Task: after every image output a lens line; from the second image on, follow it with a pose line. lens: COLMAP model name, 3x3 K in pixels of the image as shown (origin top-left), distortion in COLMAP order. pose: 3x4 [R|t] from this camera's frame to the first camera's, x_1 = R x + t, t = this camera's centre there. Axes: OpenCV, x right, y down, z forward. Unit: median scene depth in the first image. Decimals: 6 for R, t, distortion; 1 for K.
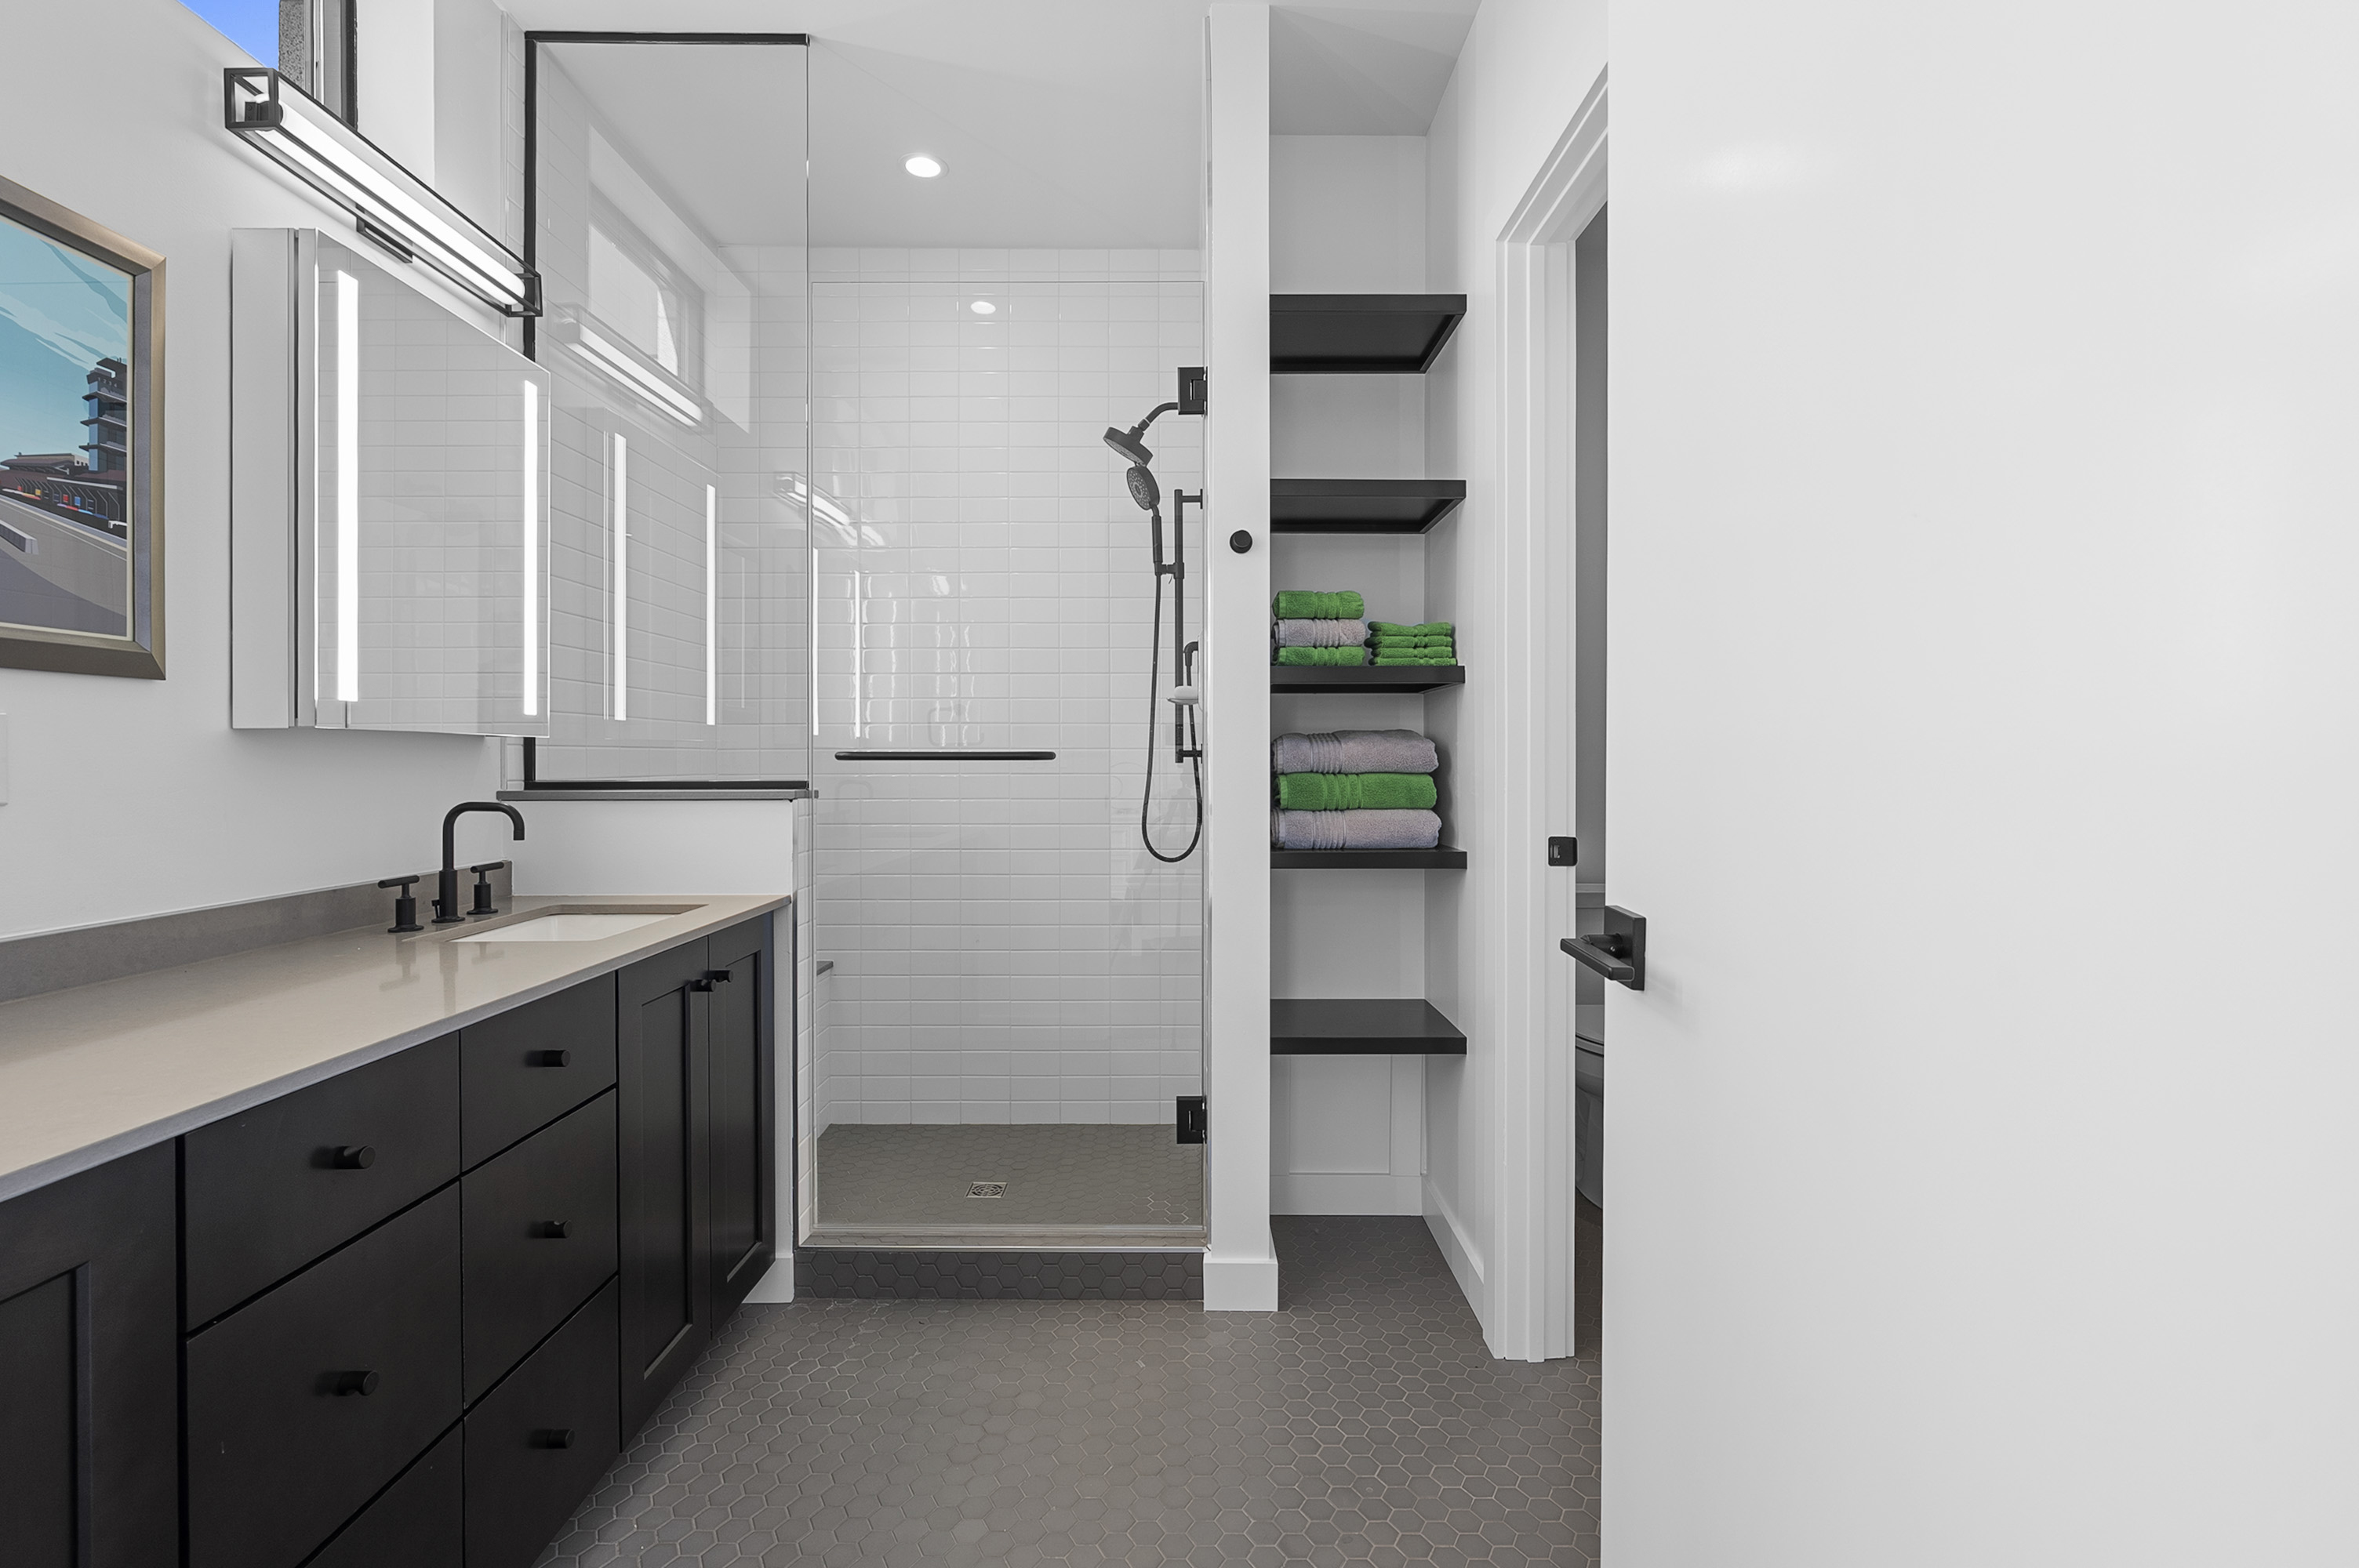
lens RADIAL K [[1140.0, 0, 1179.5], [0, 1140.0, 784.0], [0, 0, 1]] dist [0.002249, 0.000476]
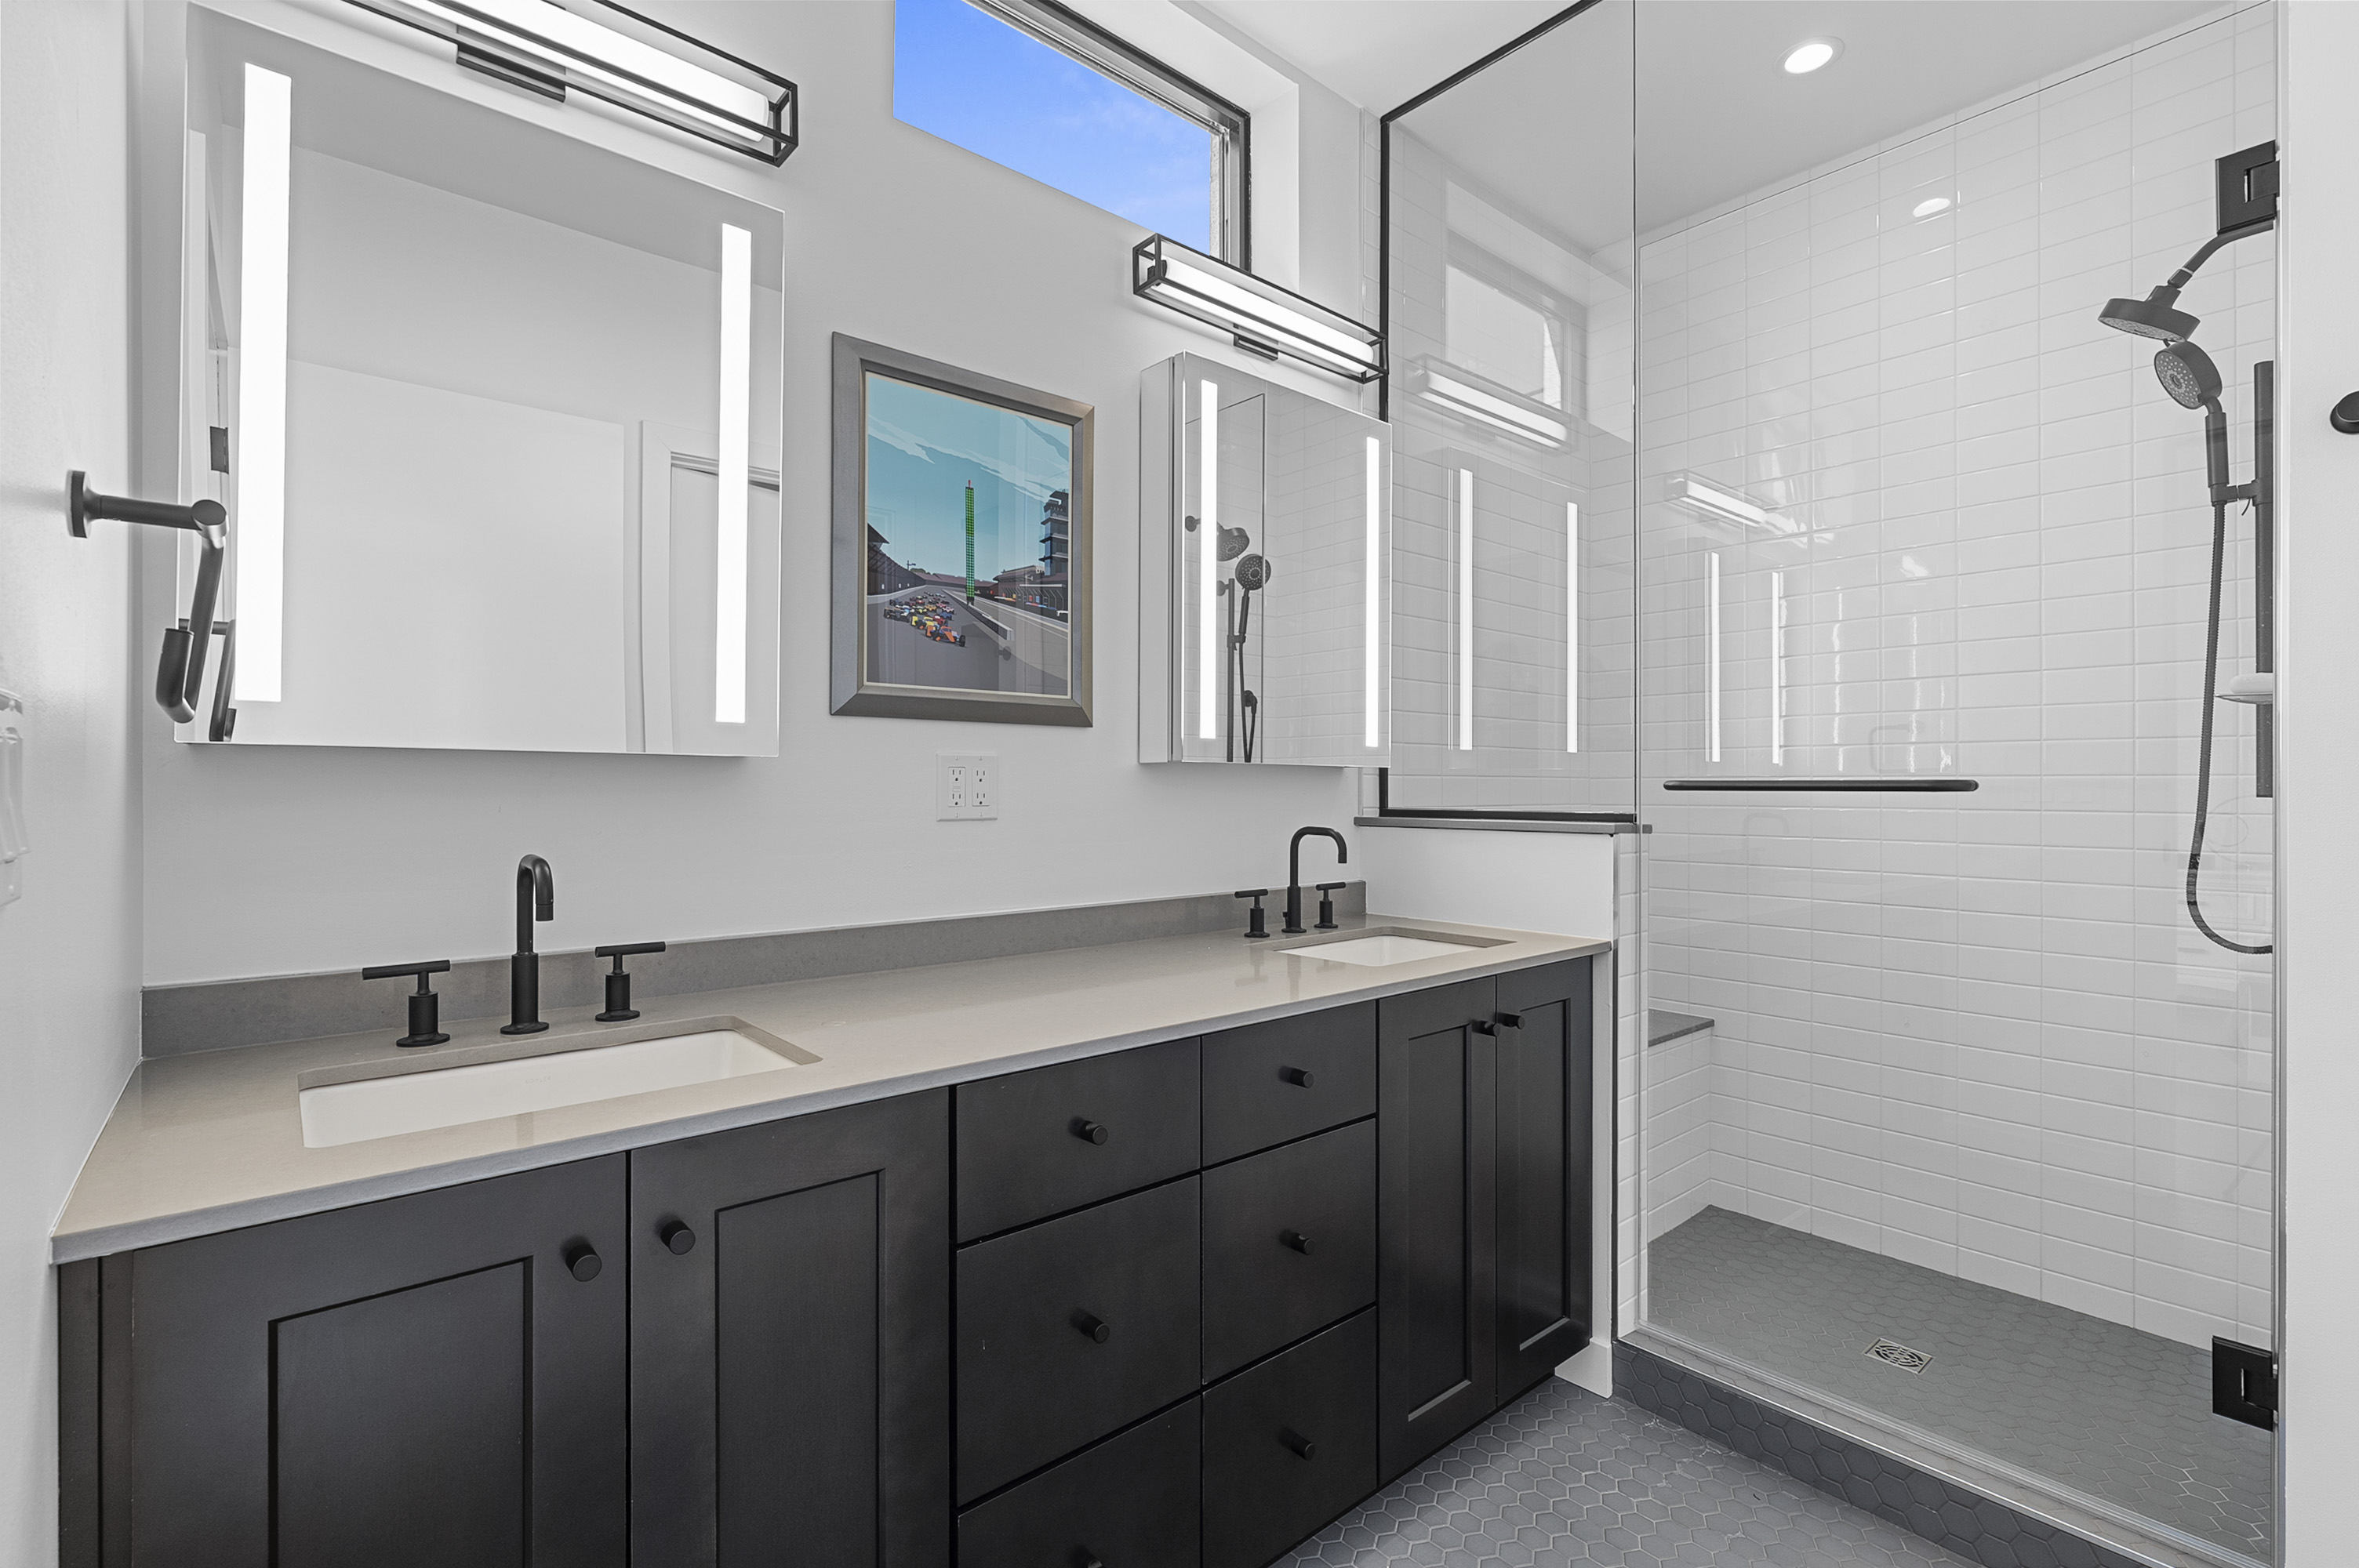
lens RADIAL K [[1081.6, 0, 1179.1], [0, 1081.6, 794.2], [0, 0, 1]] dist [-0.004231, 0.001059]
pose [[0.637223, 0.007173, -0.770646, 0.100261], [-0.019836, 0.999778, -0.007096, -0.005222], [0.770424, 0.019808, 0.637224, 0.211379]]
